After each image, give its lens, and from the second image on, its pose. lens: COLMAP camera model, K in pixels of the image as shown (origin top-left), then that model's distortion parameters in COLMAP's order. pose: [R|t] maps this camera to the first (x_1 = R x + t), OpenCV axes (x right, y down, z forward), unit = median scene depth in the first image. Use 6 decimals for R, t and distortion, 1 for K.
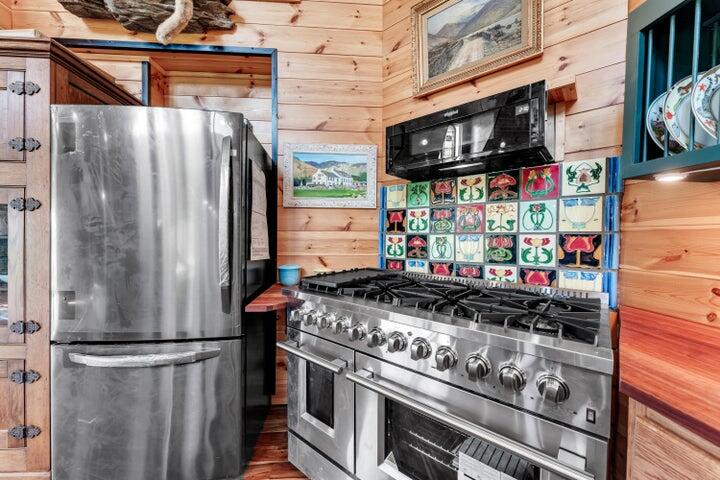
lens RADIAL K [[291.5, 0, 351.1], [0, 291.5, 238.8], [0, 0, 1]] dist [0.001348, 0.000741]
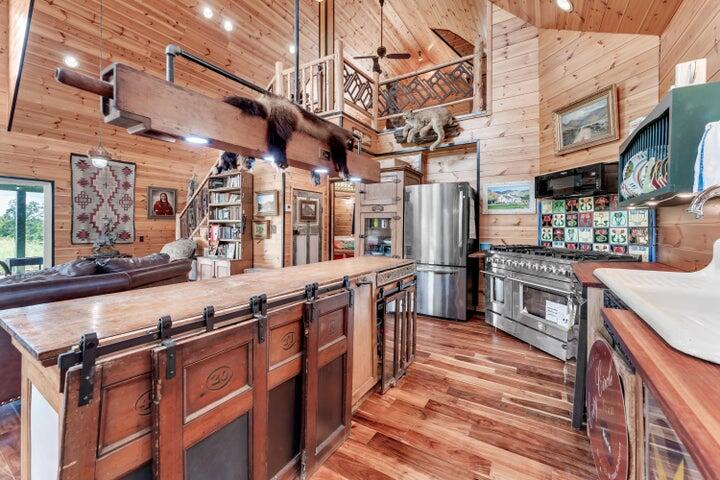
lens RADIAL K [[291.5, 0, 362.6], [0, 291.5, 224.8], [0, 0, 1]] dist [0.001348, 0.000741]
pose [[0.821996, -0.004665, -0.569475, 0.280177], [-0.008325, 0.999761, -0.020207, 0.014692], [0.569433, 0.021350, 0.821760, -1.354391]]
